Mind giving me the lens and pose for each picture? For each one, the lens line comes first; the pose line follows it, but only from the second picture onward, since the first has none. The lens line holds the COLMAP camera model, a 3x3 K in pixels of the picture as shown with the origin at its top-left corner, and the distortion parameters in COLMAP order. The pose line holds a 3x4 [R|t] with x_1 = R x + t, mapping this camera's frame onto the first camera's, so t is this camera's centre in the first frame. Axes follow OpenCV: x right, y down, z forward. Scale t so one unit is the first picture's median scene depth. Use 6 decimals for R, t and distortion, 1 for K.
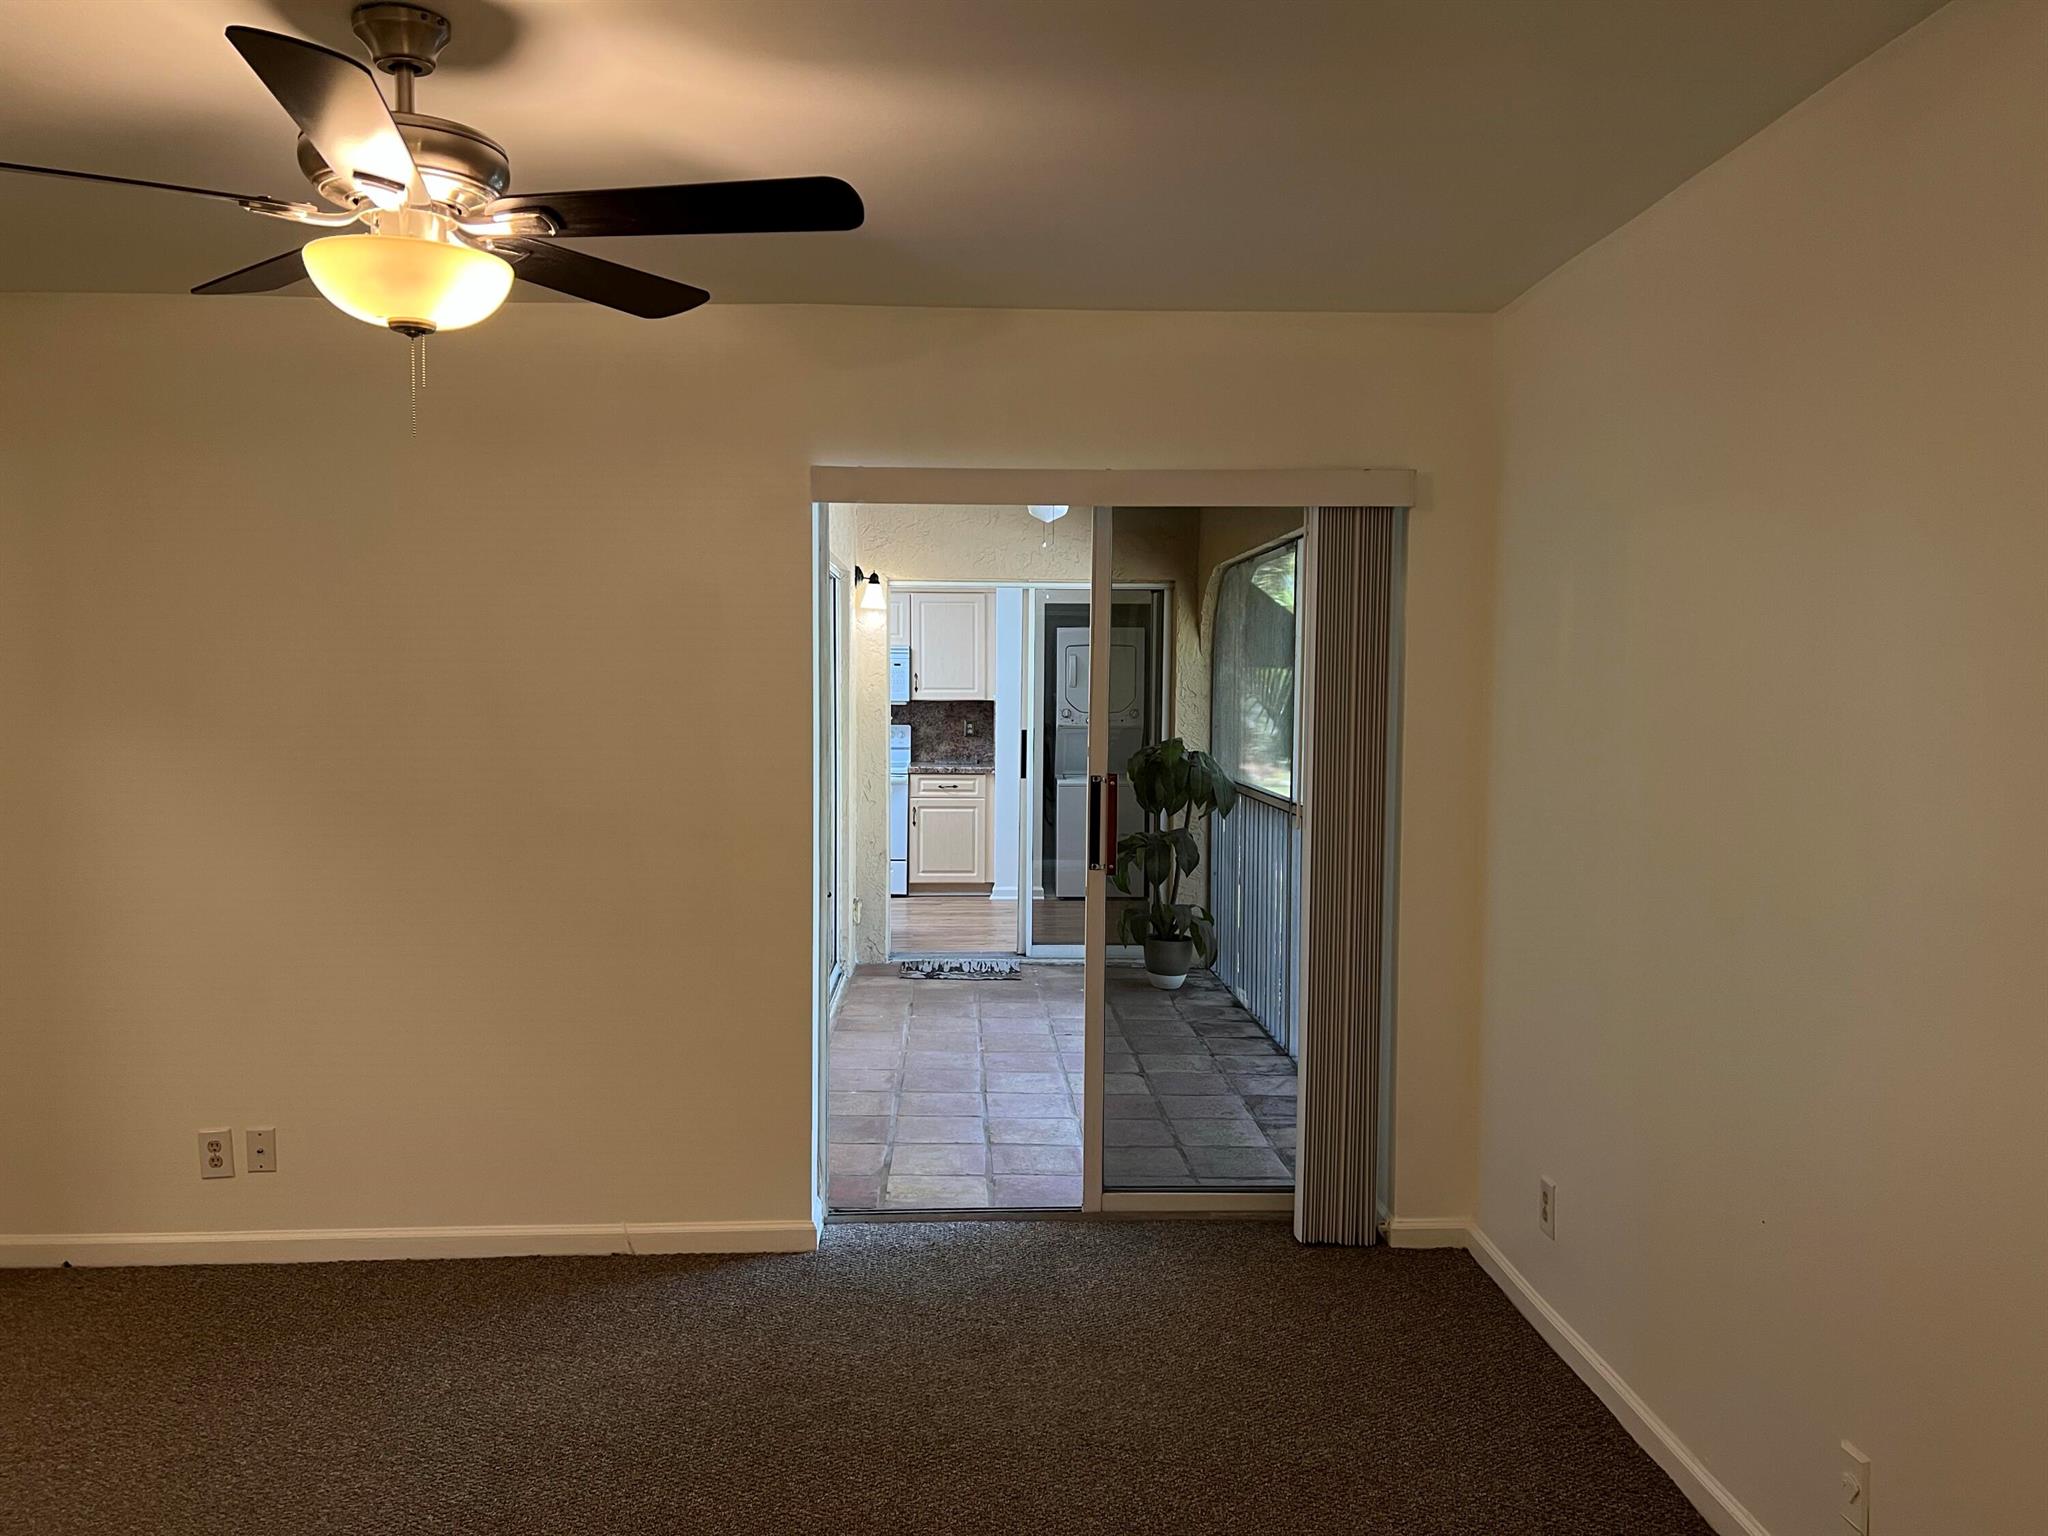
lens RADIAL K [[1526.5, 0, 1024.0], [0, 1526.5, 768.0], [0, 0, 1]] dist [0.020965, -0.003567]
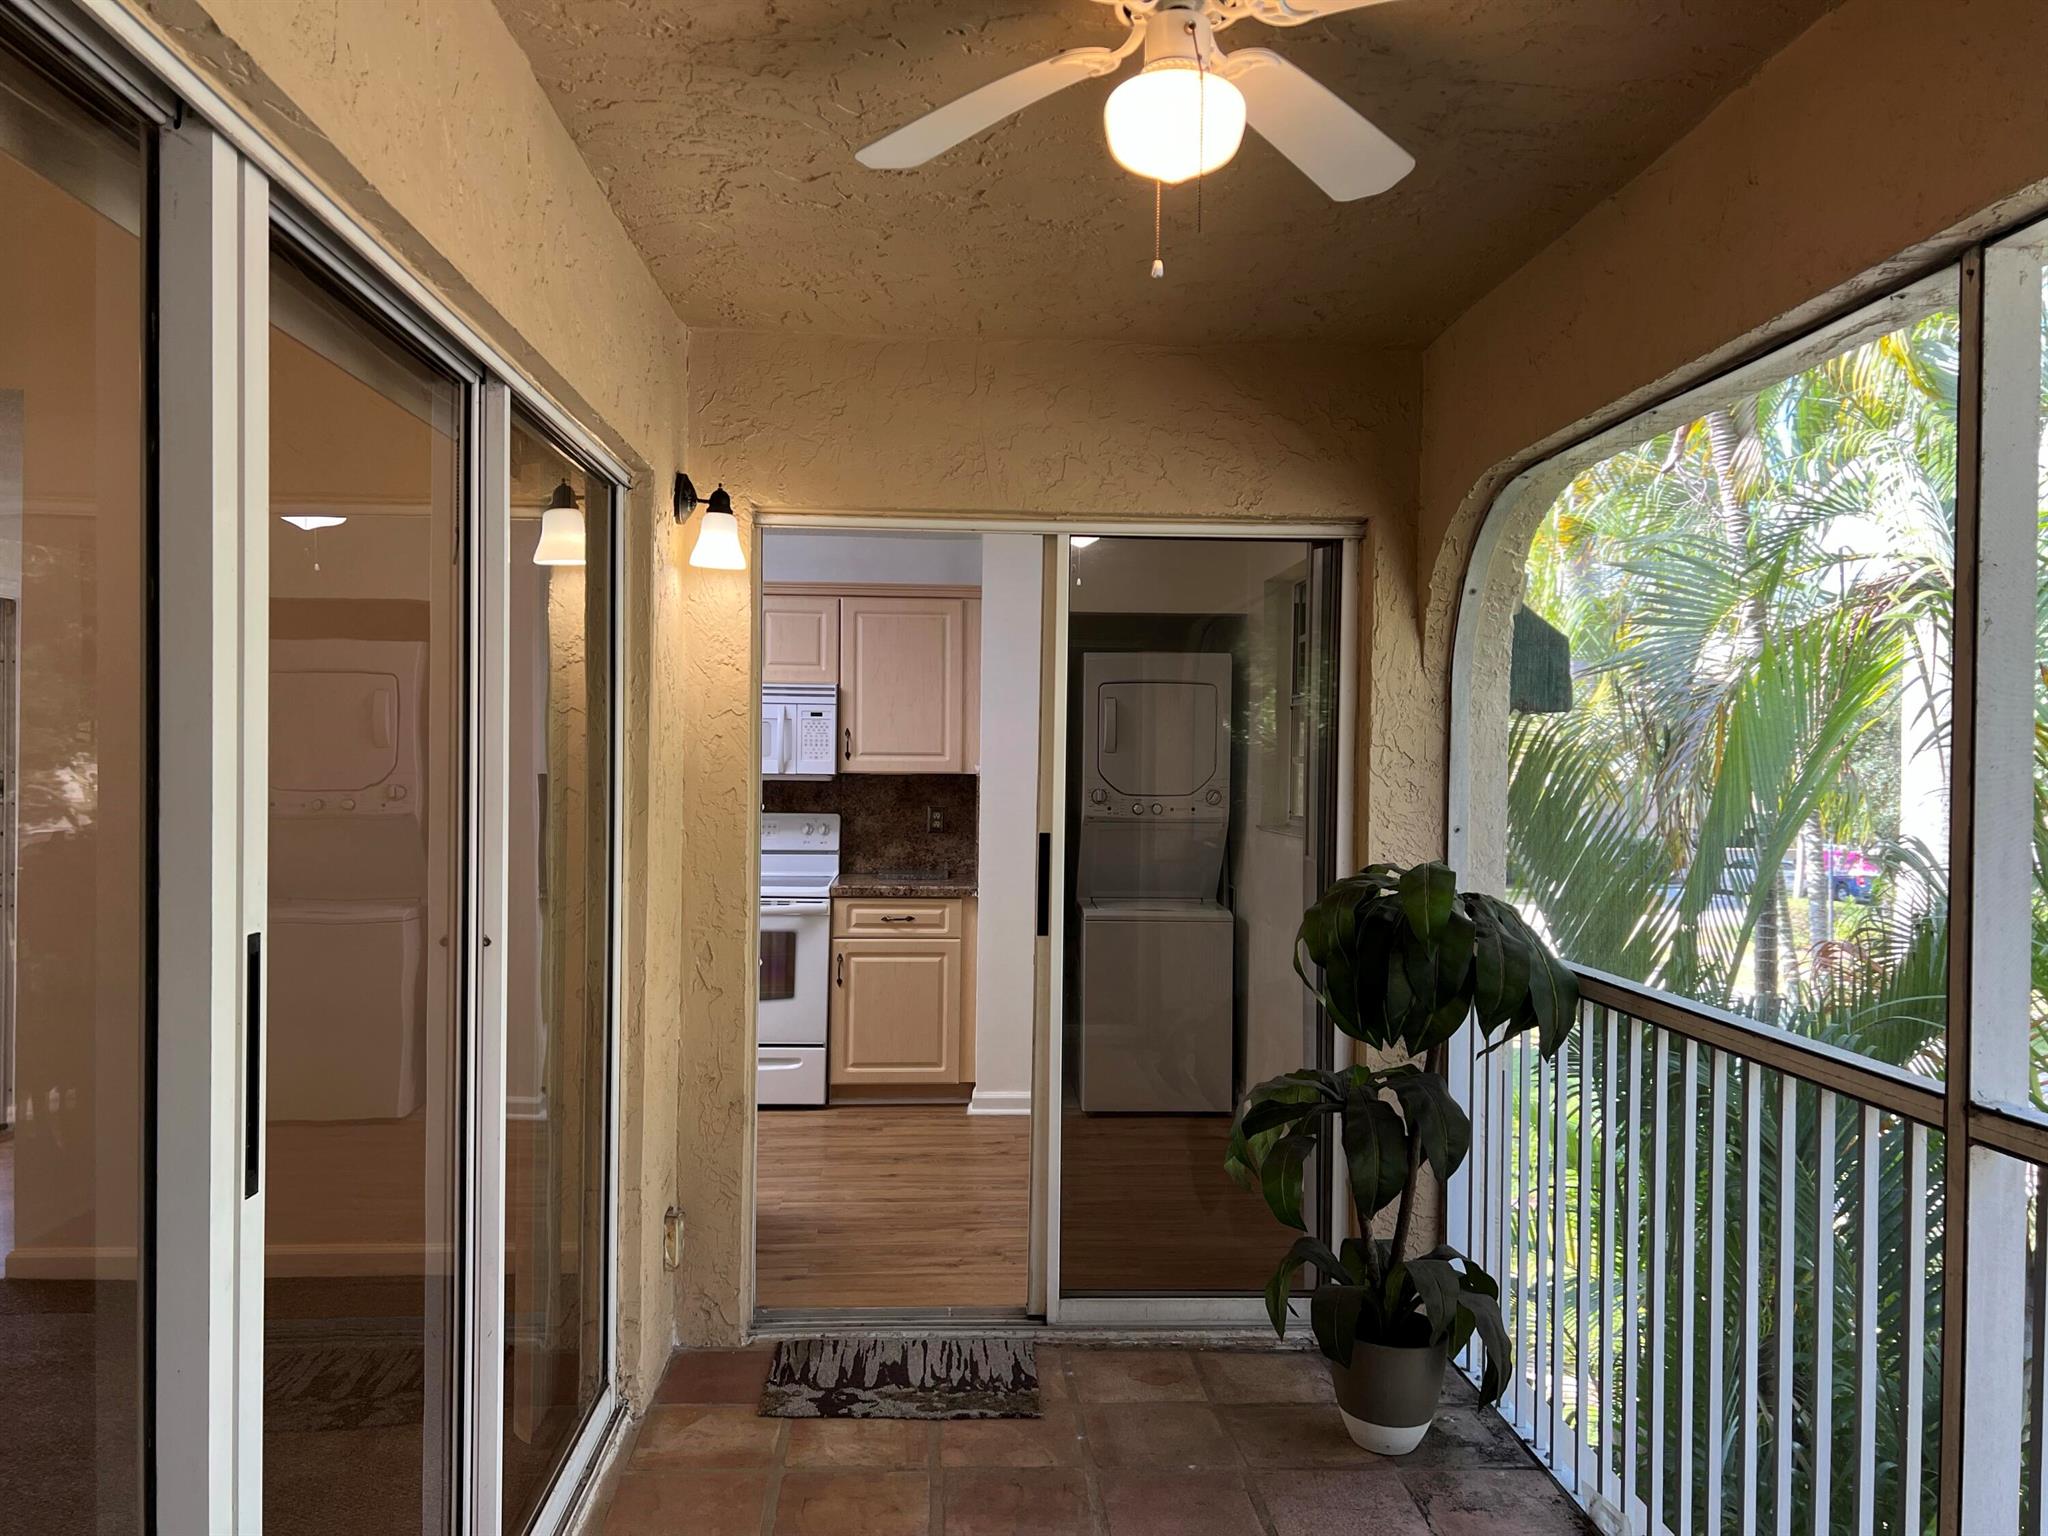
lens RADIAL K [[1544.4, 0, 1031.8], [0, 1544.4, 759.7], [0, 0, 1]] dist [0.038006, -0.004300]
pose [[0.999772, 0.005774, 0.020568, -0.014526], [-0.004594, 0.998367, -0.056942, -0.021439], [-0.020863, 0.056835, 0.998166, 0.542747]]
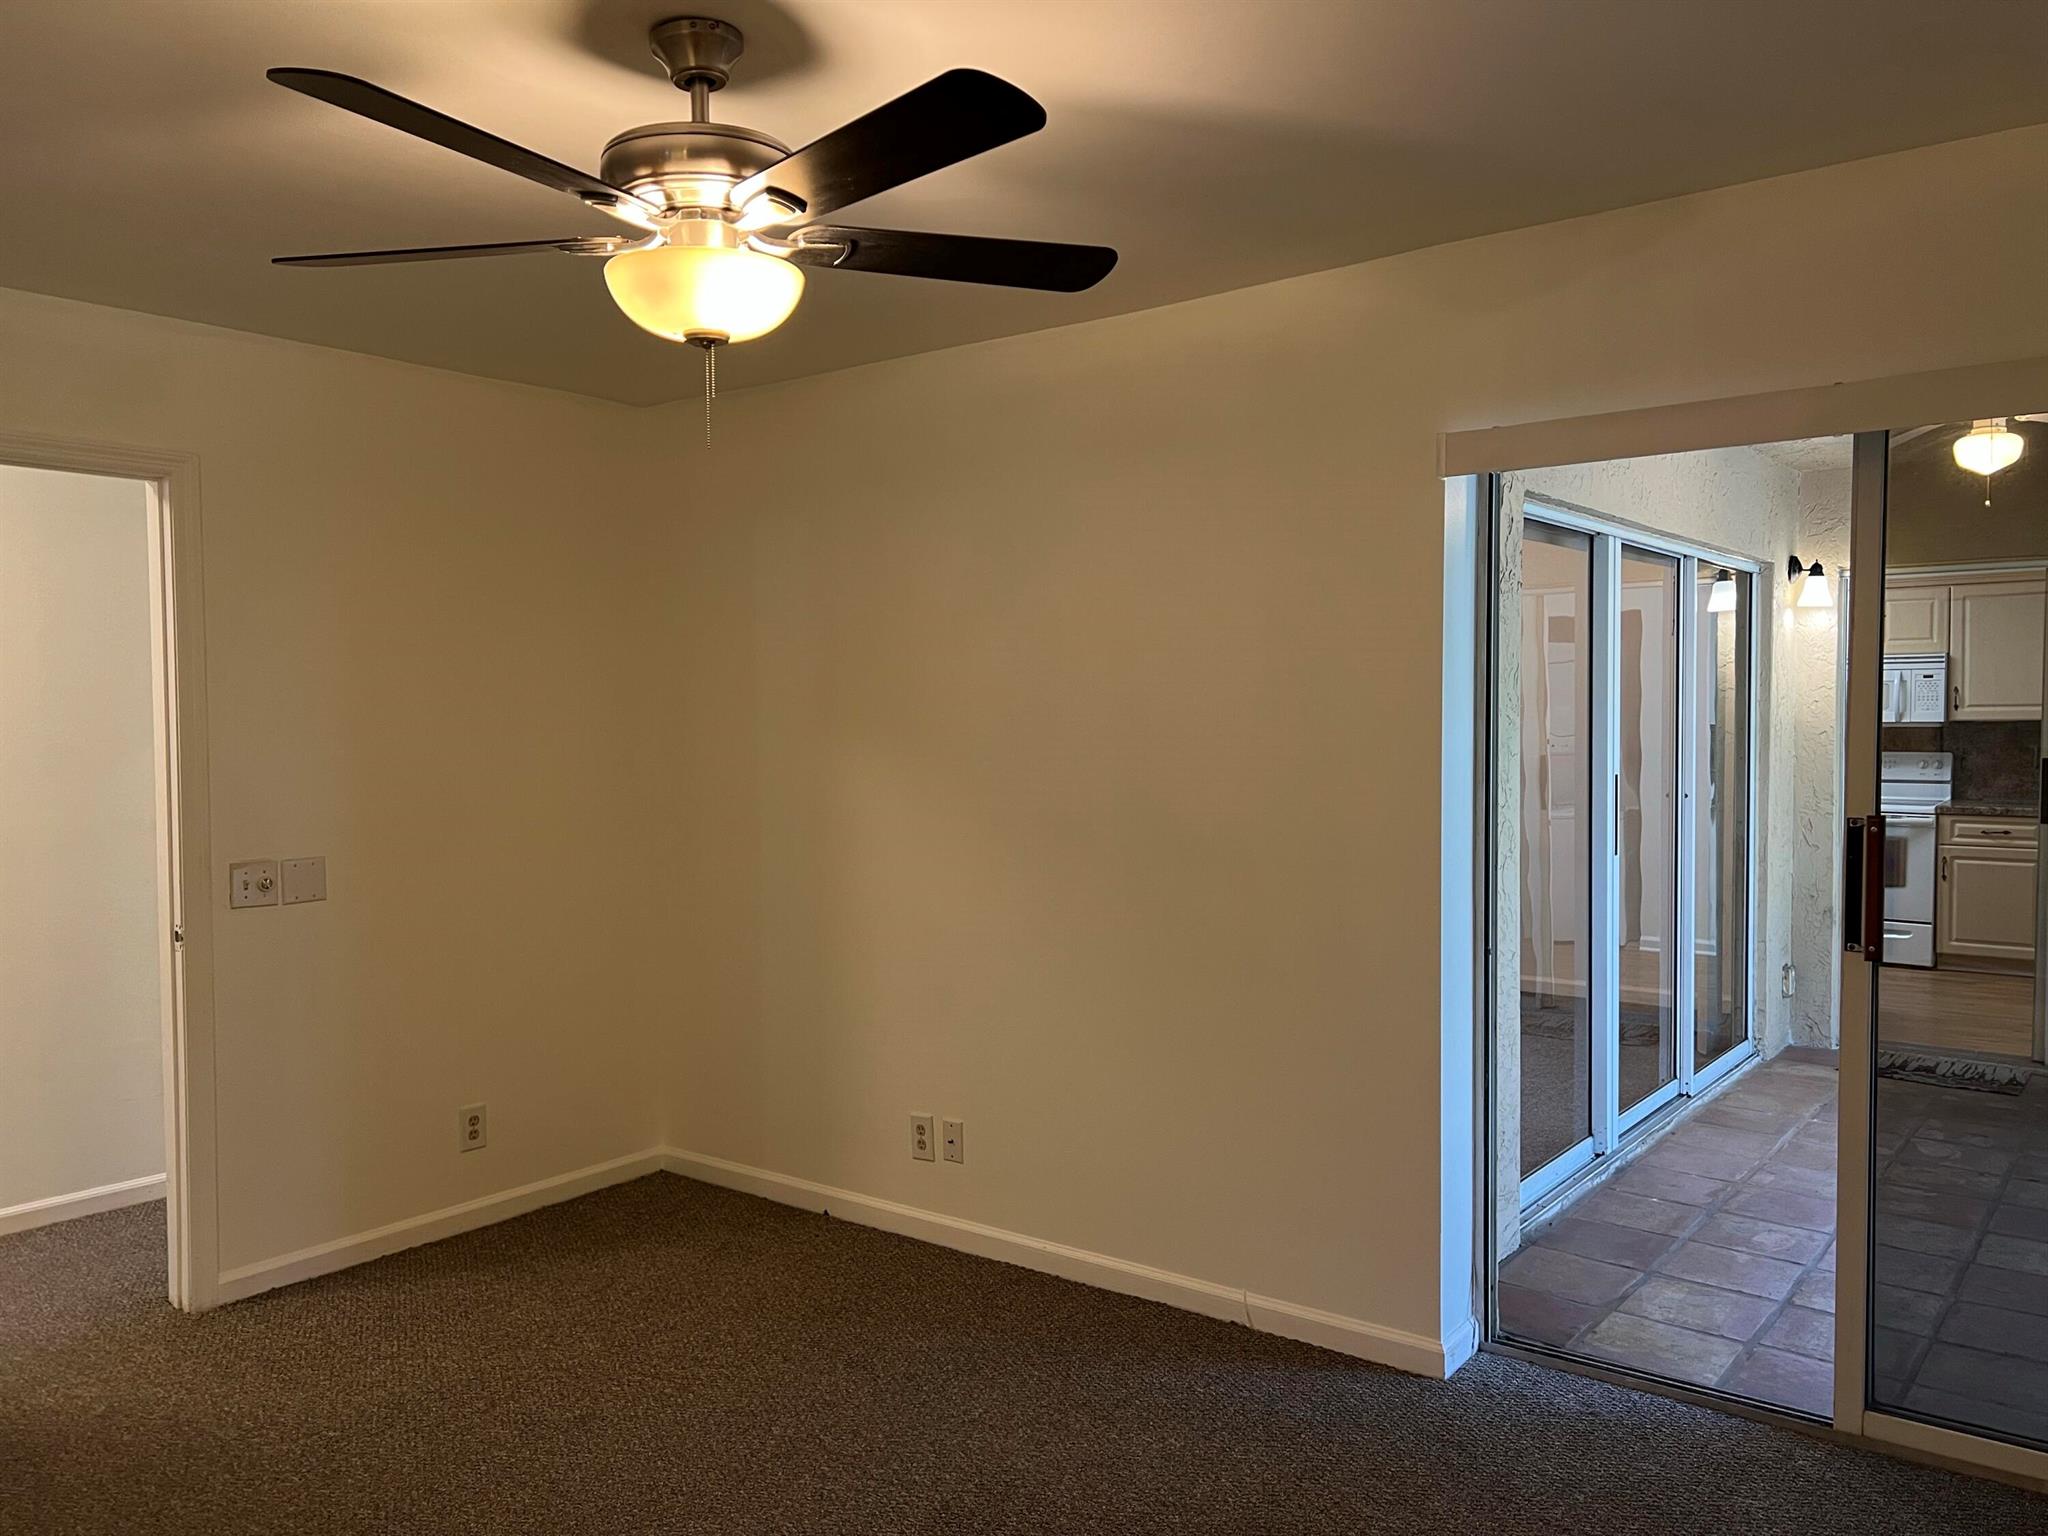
lens RADIAL K [[1561.5, 0, 1033.1], [0, 1561.5, 763.5], [0, 0, 1]] dist [0.042874, -0.013030]
pose [[0.770796, 0.015969, -0.636881, 0.115247], [-0.028519, 0.999549, -0.009453, -0.001771], [0.636443, 0.025449, 0.770904, 0.096176]]
